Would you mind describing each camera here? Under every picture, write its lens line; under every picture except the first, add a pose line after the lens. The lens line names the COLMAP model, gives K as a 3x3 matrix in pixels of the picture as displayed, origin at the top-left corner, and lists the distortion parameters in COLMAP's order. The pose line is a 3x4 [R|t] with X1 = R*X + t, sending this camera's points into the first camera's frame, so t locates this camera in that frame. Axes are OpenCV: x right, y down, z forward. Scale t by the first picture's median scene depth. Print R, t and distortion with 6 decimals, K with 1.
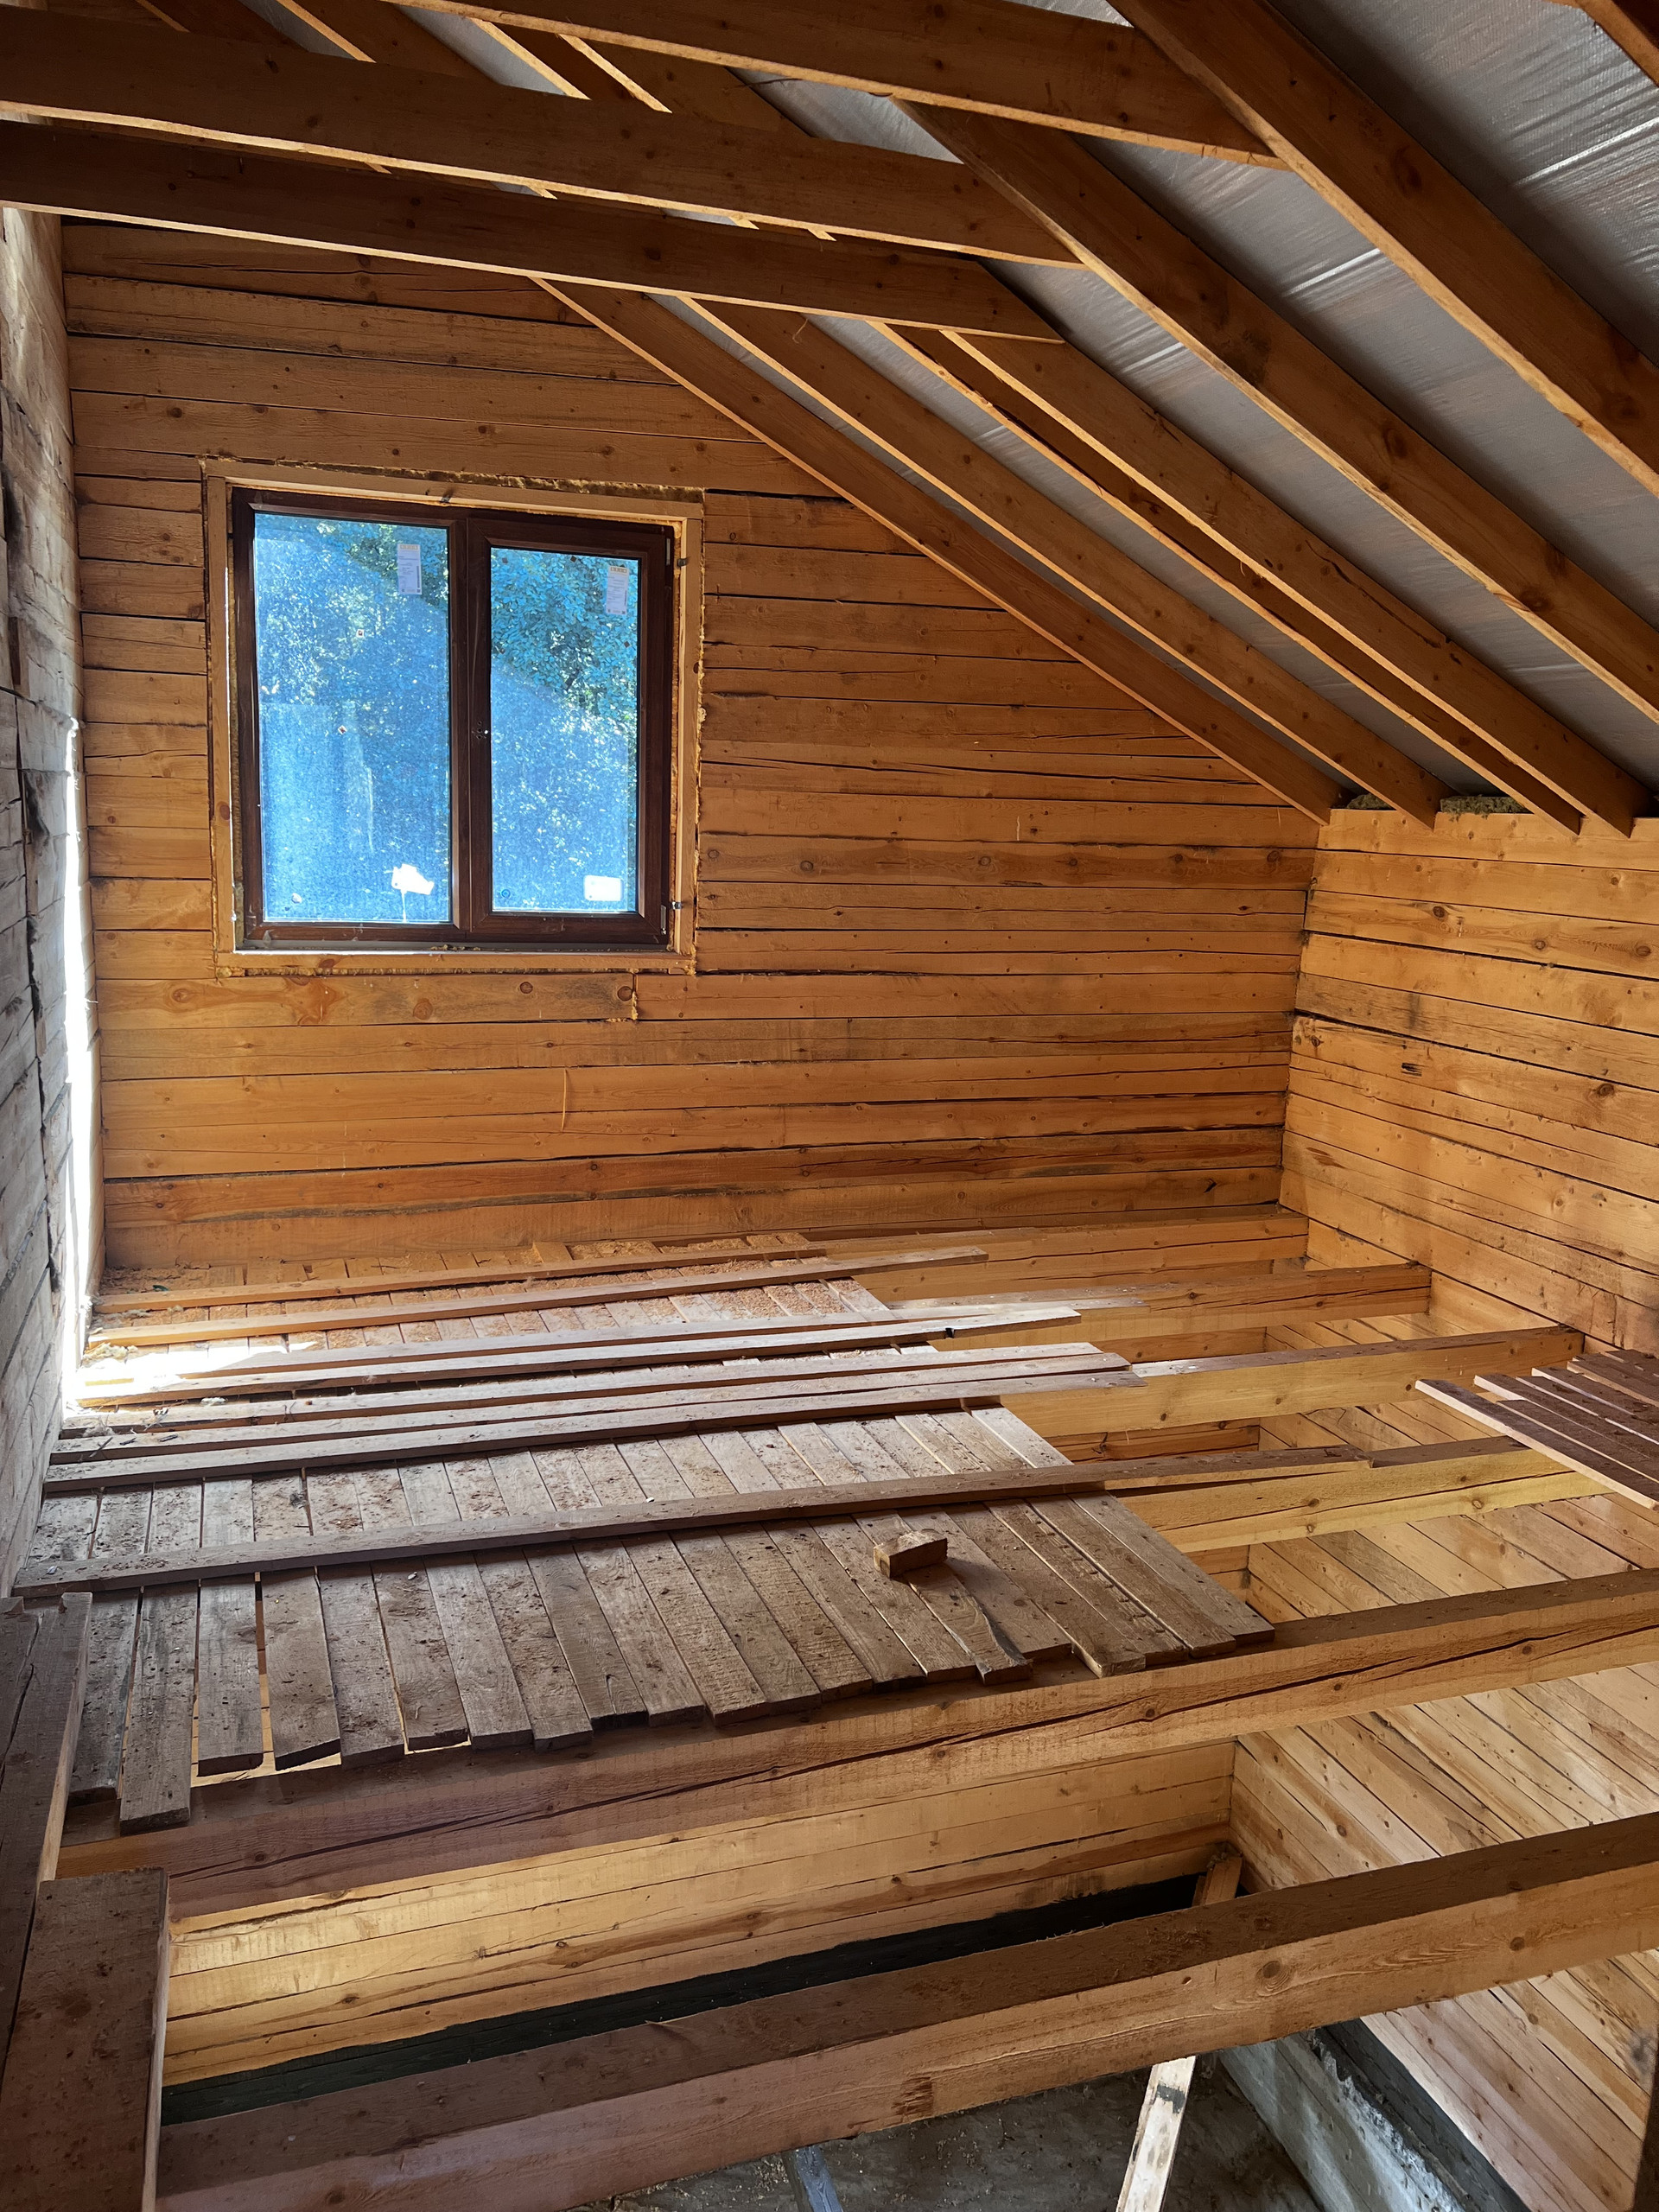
lens RADIAL K [[1663.9, 0, 828.4], [0, 1663.9, 1096.5], [0, 0, 1]] dist [0.038036, -0.039641]
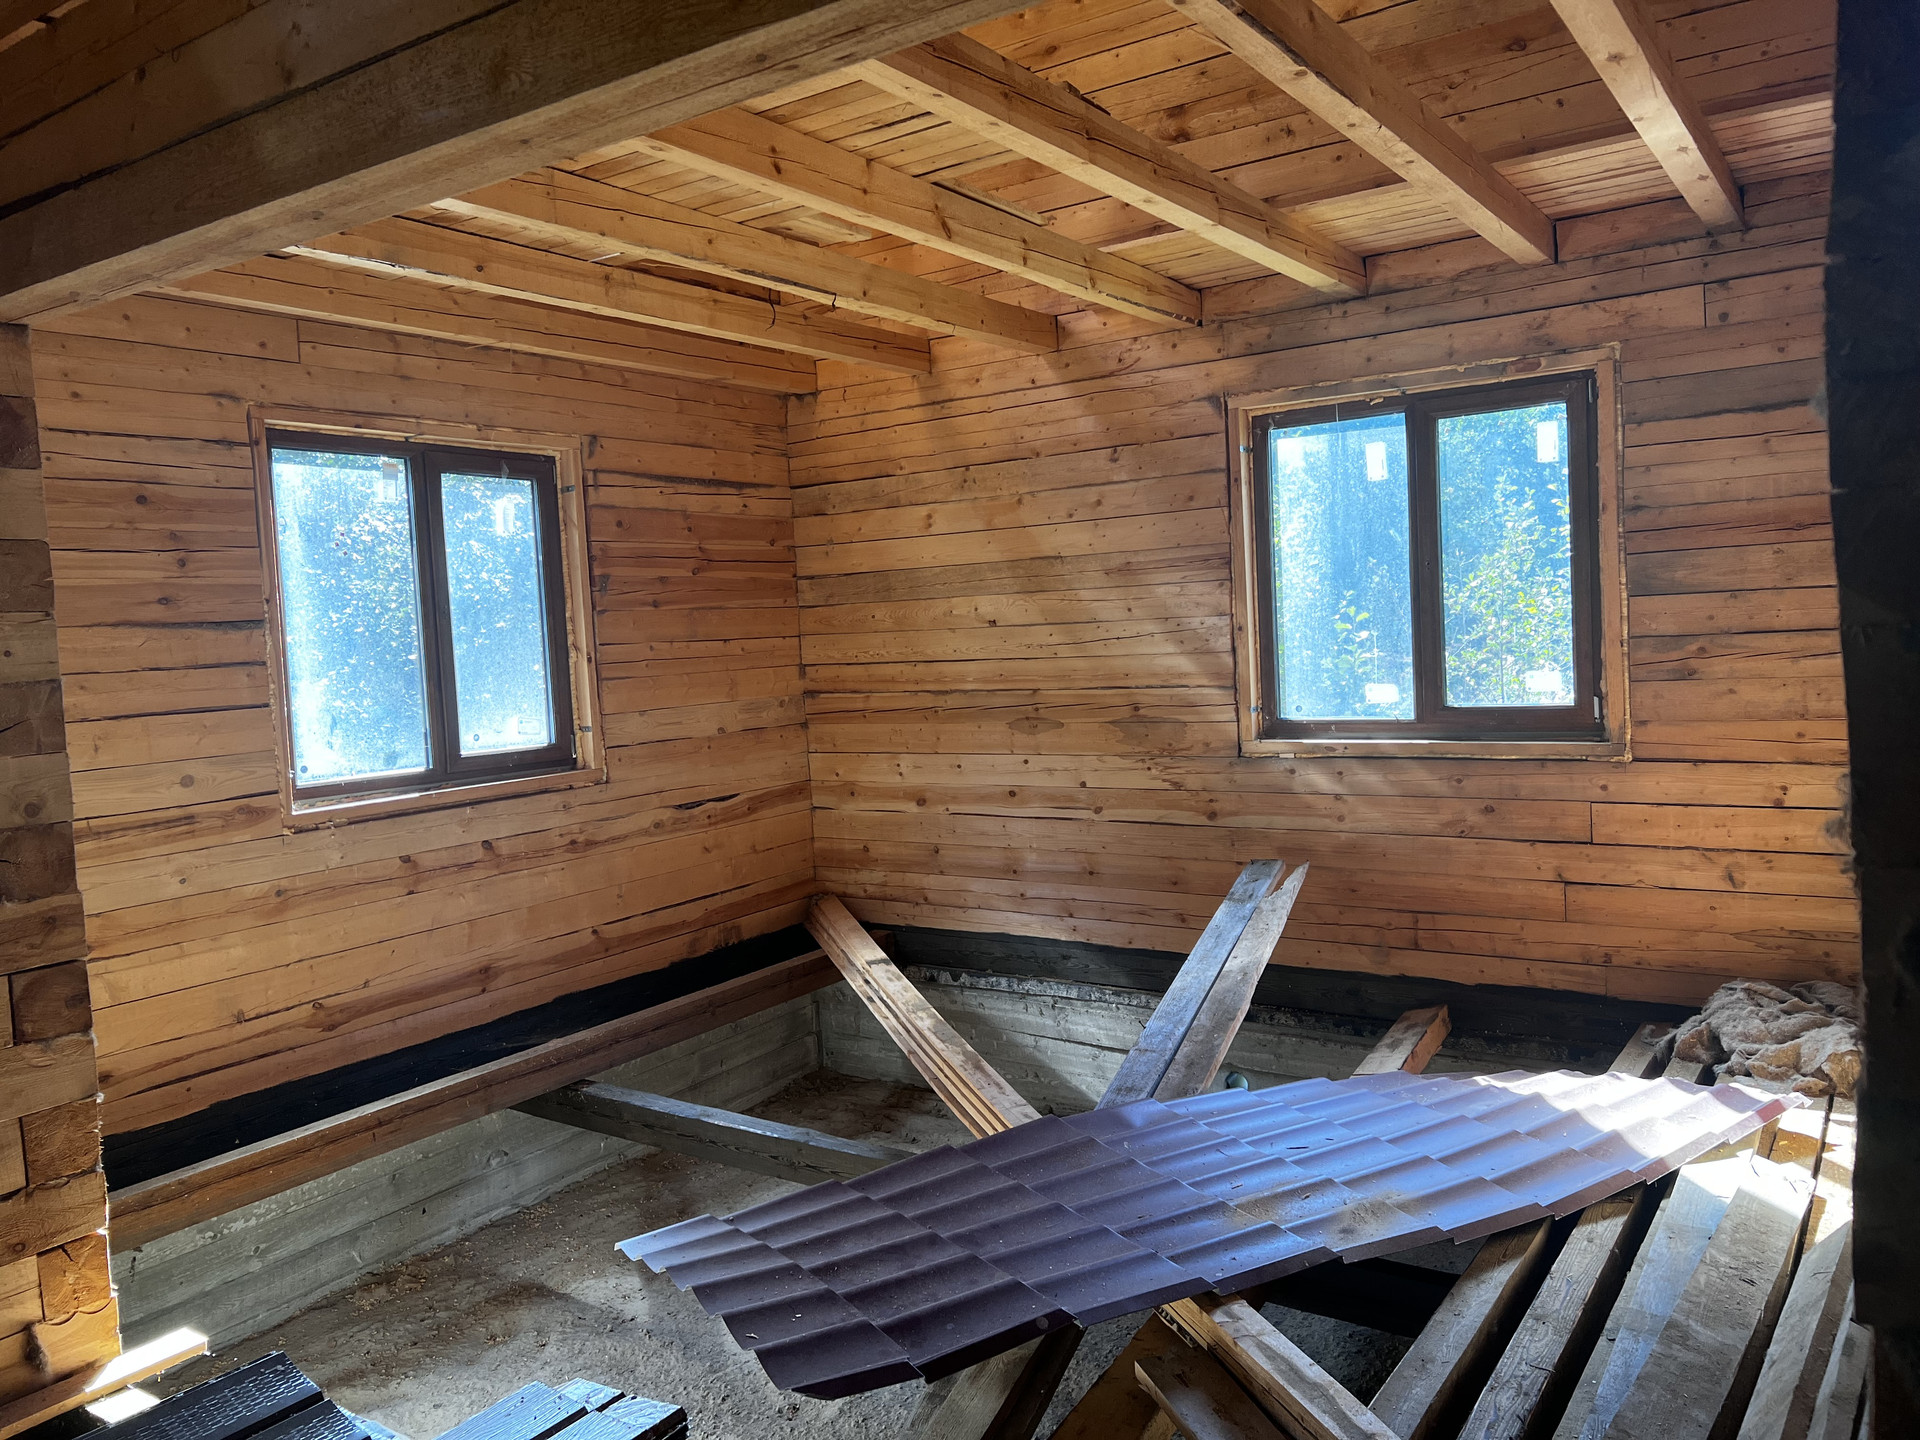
lens RADIAL K [[1444.2, 0, 978.3], [0, 1444.2, 720.2], [0, 0, 1]] dist [0.038036, -0.039641]
pose [[0.789702, -0.115889, 0.602445, -0.394687], [0.181472, 0.982177, -0.048943, 0.510882], [-0.586036, 0.147978, 0.796658, 0.062851]]
